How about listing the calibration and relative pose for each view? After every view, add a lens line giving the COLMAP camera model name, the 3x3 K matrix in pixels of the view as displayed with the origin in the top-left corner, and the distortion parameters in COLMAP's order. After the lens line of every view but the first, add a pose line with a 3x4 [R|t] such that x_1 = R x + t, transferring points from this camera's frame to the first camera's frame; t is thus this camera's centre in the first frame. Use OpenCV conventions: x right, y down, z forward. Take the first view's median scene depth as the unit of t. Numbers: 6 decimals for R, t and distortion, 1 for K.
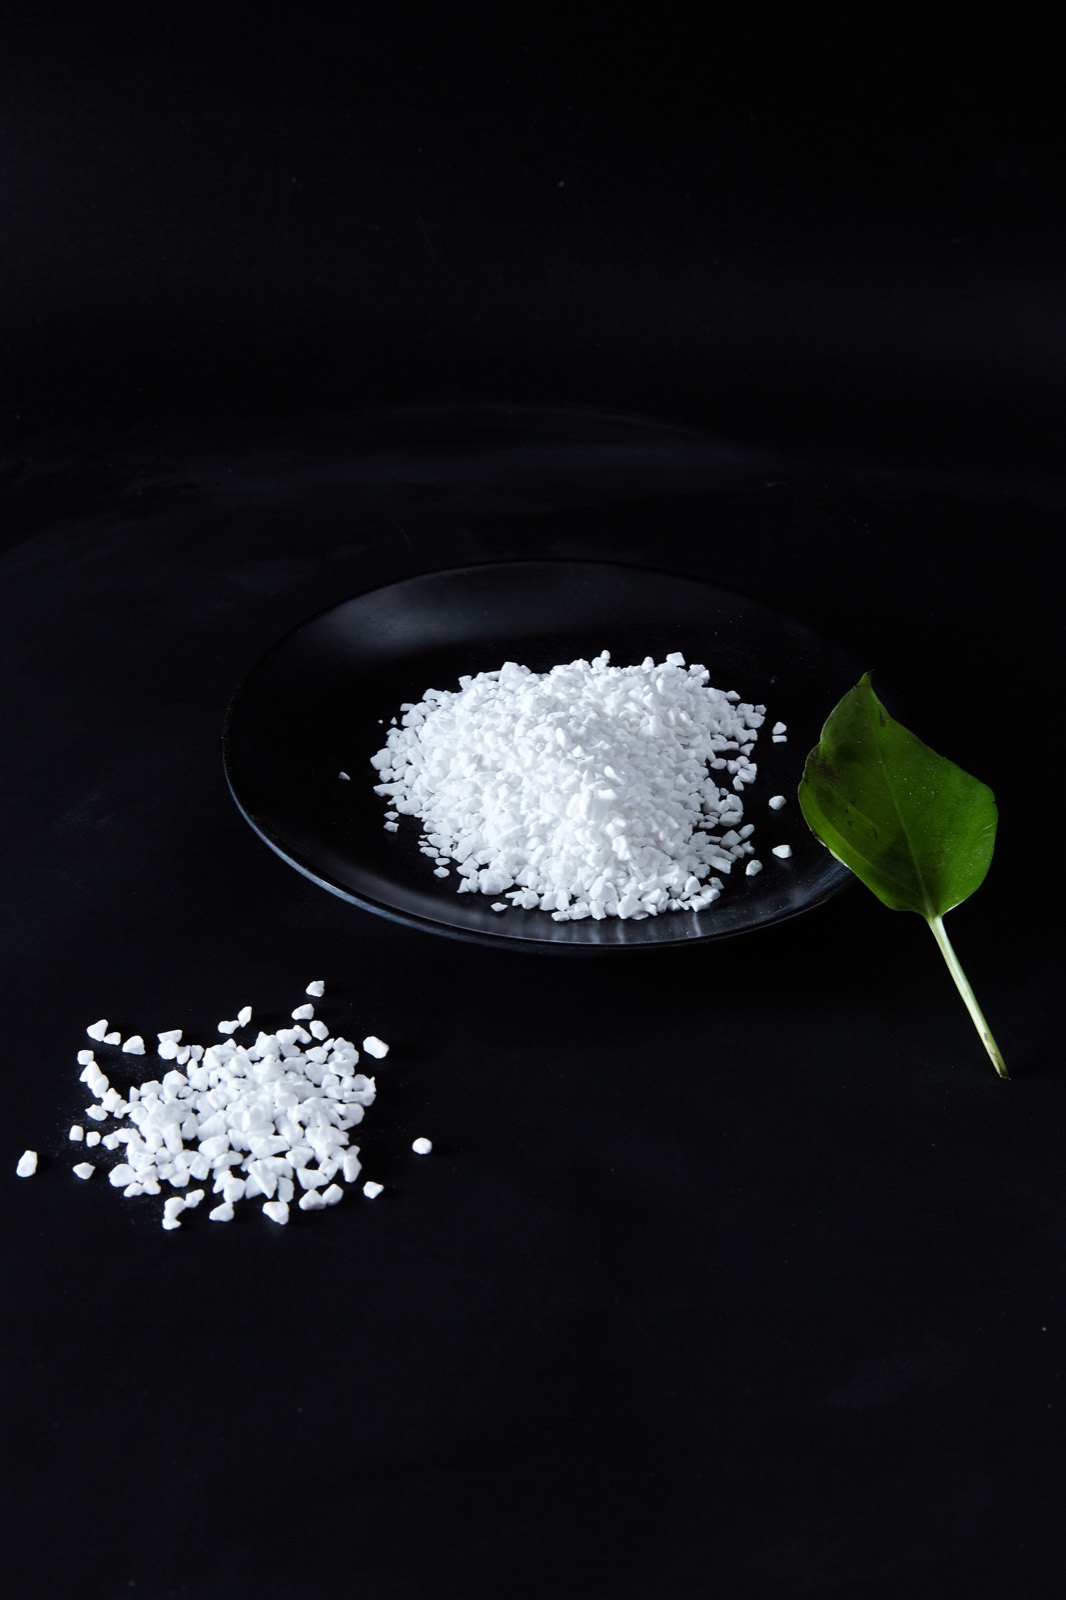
lens RADIAL K [[1734.0, 0, 534.2], [0, 1734.0, 754.1], [0, 0, 1]] dist [-0.100303, 0.004774]
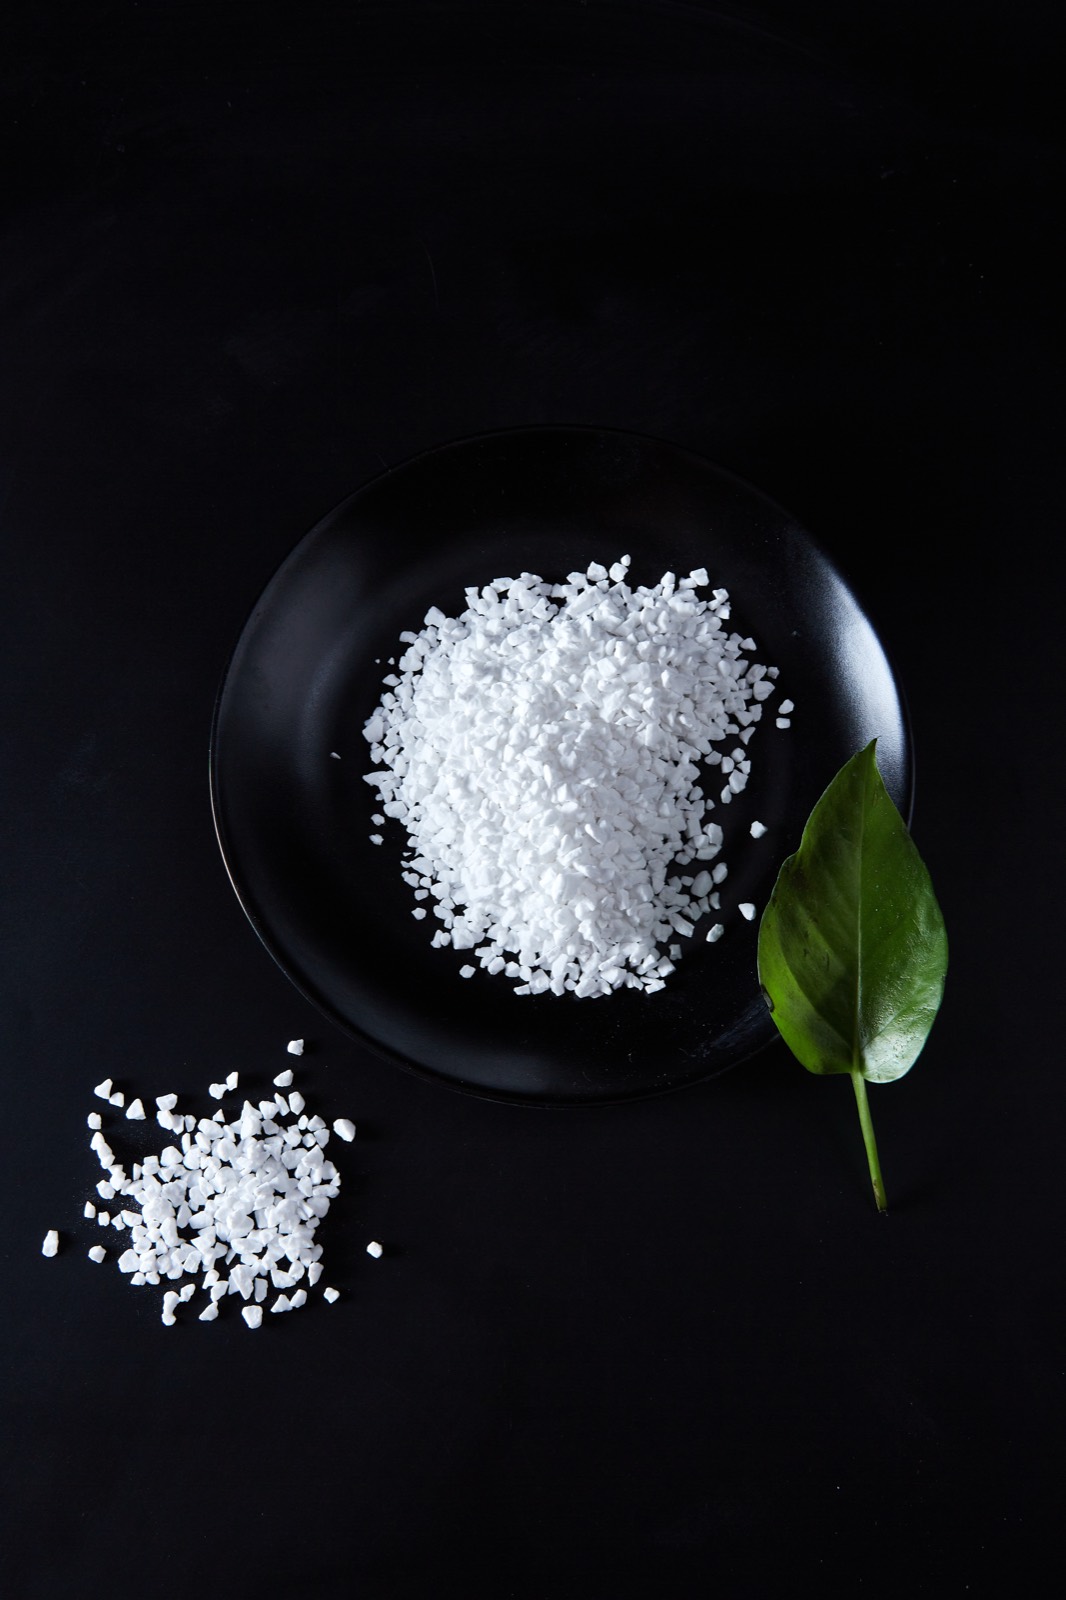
lens RADIAL K [[1734.7, 0, 533.0], [0, 1734.7, 800.0], [0, 0, 1]] dist [-0.009570, 0.012033]
pose [[0.993728, 0.109342, -0.023421, 0.033905], [-0.066473, 0.746047, 0.662567, -0.705935], [0.089919, -0.656854, 0.748637, 0.262233]]
